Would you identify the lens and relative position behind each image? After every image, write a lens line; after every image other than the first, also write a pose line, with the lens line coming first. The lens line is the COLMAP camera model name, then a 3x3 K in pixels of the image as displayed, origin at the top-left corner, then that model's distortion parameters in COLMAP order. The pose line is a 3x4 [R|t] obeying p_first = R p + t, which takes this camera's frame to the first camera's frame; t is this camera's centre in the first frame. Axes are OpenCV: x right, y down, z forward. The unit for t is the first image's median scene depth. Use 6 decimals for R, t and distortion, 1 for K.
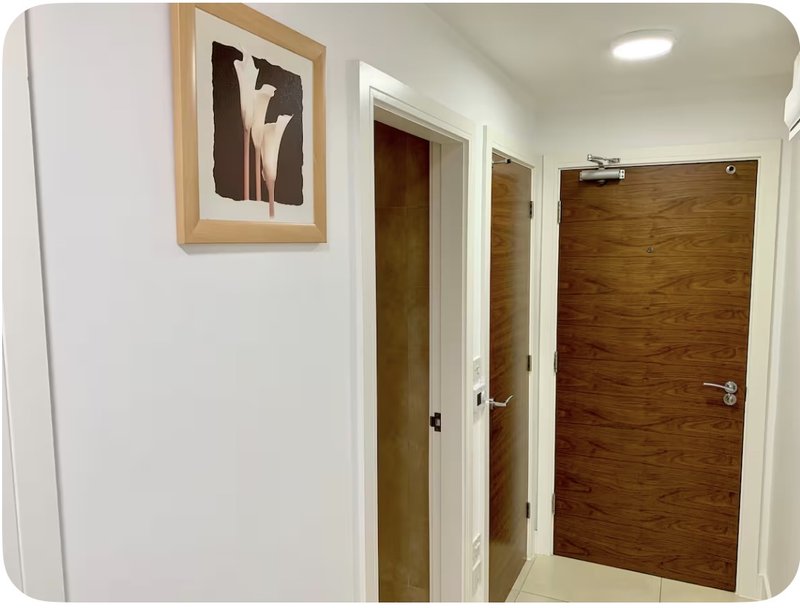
lens RADIAL K [[618.3, 0, 404.5], [0, 618.3, 304.3], [0, 0, 1]] dist [0.071592, -0.089570]
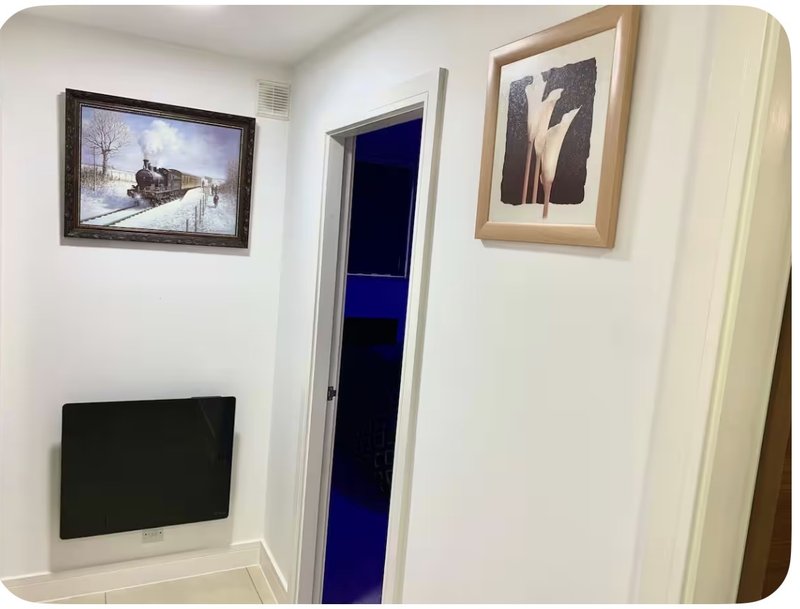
lens RADIAL K [[618.3, 0, 404.5], [0, 618.3, 304.8], [0, 0, 1]] dist [0.071592, -0.089570]
pose [[-0.618344, 0.036011, -0.785082, 0.750606], [-0.167268, 0.970032, 0.176238, -0.147639], [0.767901, 0.240294, -0.593790, 1.498842]]
